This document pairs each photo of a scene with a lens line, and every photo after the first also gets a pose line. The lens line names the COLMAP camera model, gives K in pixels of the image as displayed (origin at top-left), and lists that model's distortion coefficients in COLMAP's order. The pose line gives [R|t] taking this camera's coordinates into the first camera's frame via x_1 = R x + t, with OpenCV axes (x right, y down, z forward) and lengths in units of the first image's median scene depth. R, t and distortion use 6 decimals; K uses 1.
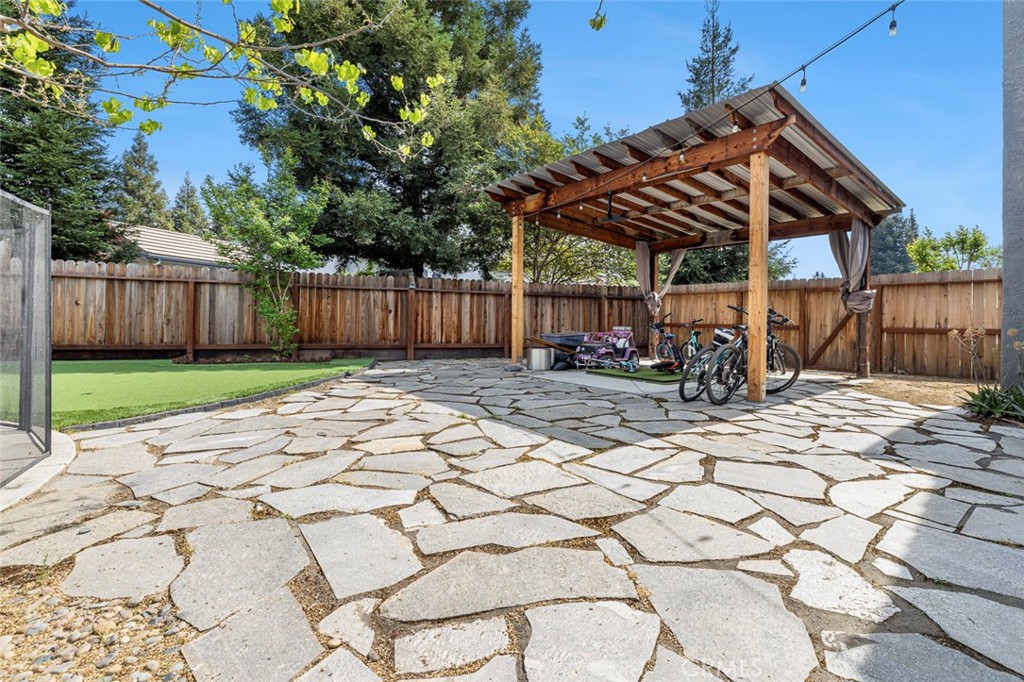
lens RADIAL K [[453.2, 0, 516.5], [0, 453.2, 324.5], [0, 0, 1]] dist [-0.005382, 0.001766]
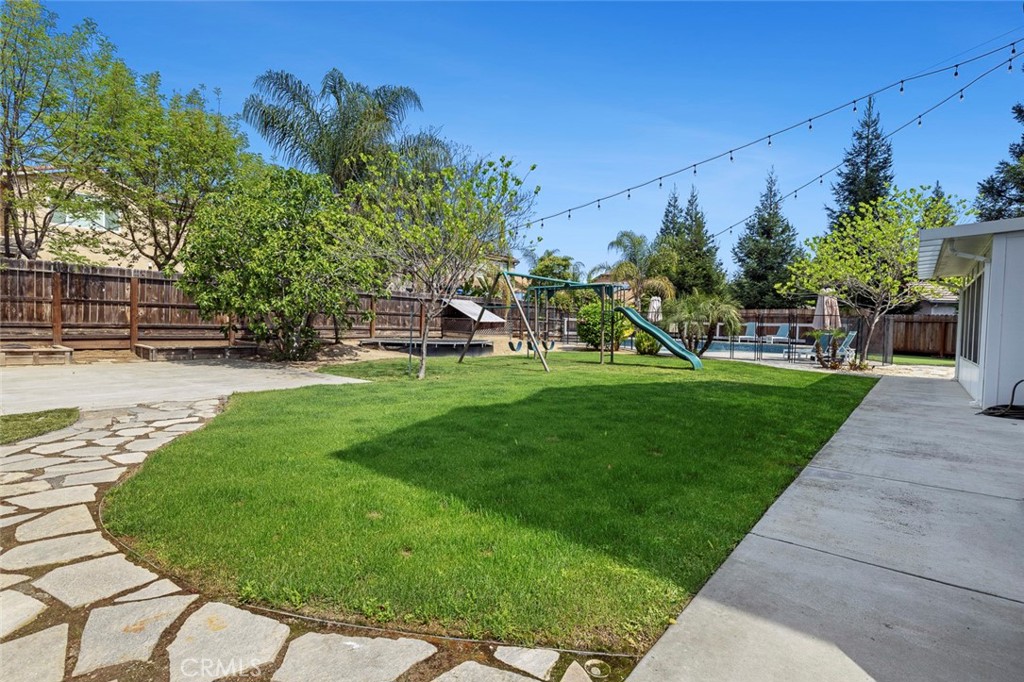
lens RADIAL K [[481.2, 0, 522.0], [0, 481.2, 338.9], [0, 0, 1]] dist [-0.003226, 0.001138]
pose [[0.180660, 0.033231, -0.982984, 1.202334], [-0.011311, 0.999433, 0.031709, -0.066672], [0.983481, 0.005390, 0.180934, -1.425440]]
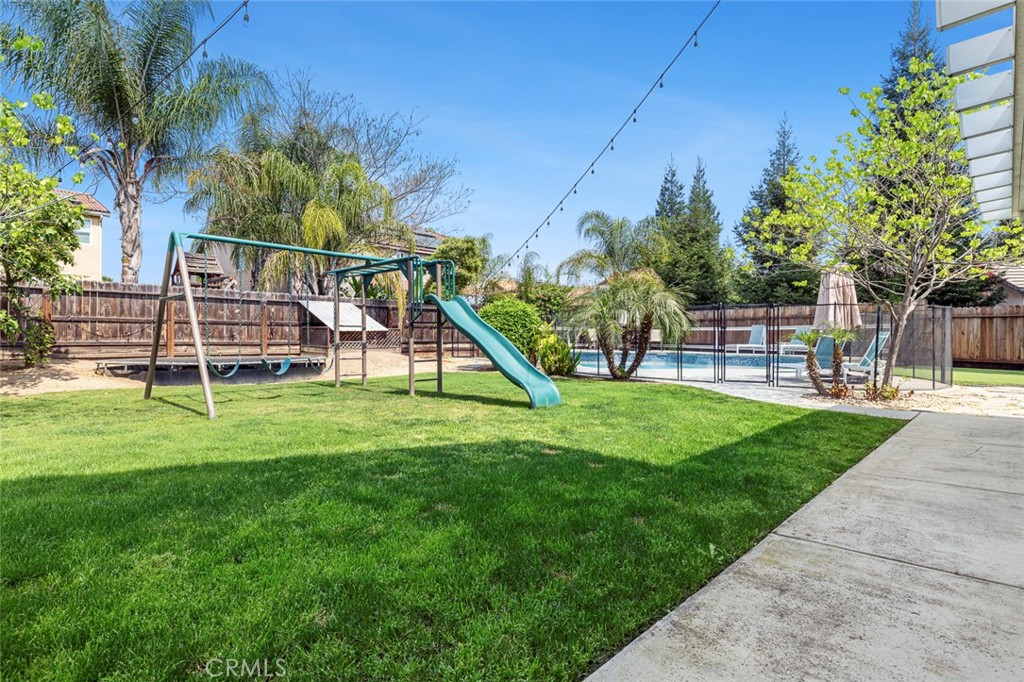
lens RADIAL K [[532.2, 0, 516.1], [0, 532.2, 337.8], [0, 0, 1]] dist [0.004848, 0.000665]
pose [[0.122335, -0.000403, -0.992489, 0.732402], [0.009454, 0.999955, 0.000759, -0.045770], [0.992444, -0.009475, 0.122333, -0.824460]]
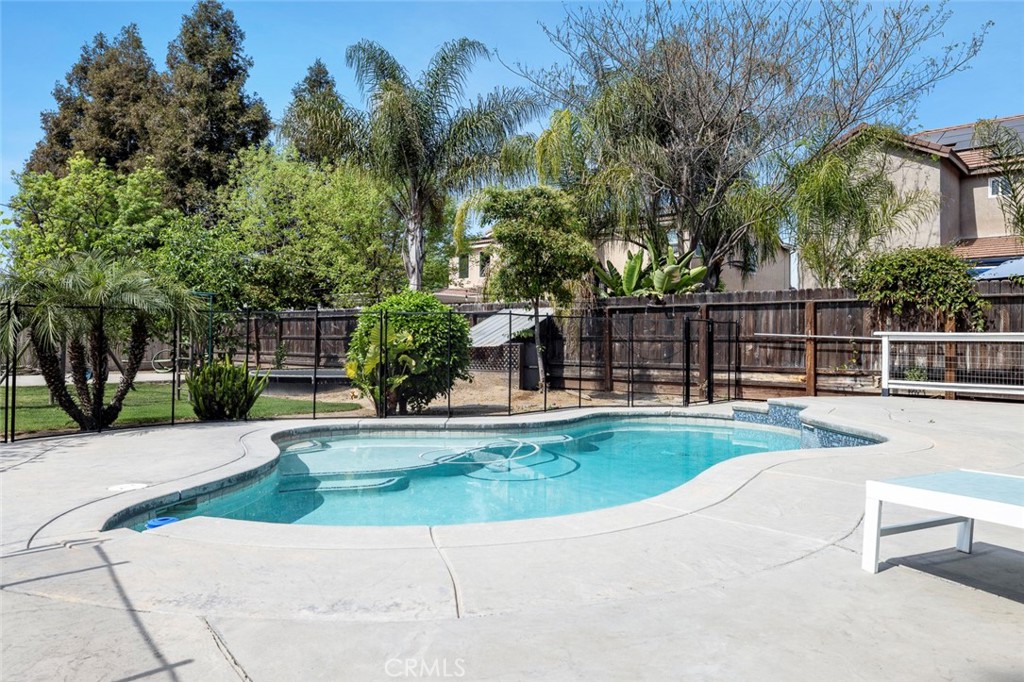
lens RADIAL K [[730.3, 0, 509.3], [0, 730.3, 339.6], [0, 0, 1]] dist [0.012670, 0.004541]
pose [[-0.992214, -0.012546, -0.123911, -1.113484], [-0.010462, 0.999793, -0.017450, -0.060726], [0.124104, -0.016018, -0.992140, 0.869261]]
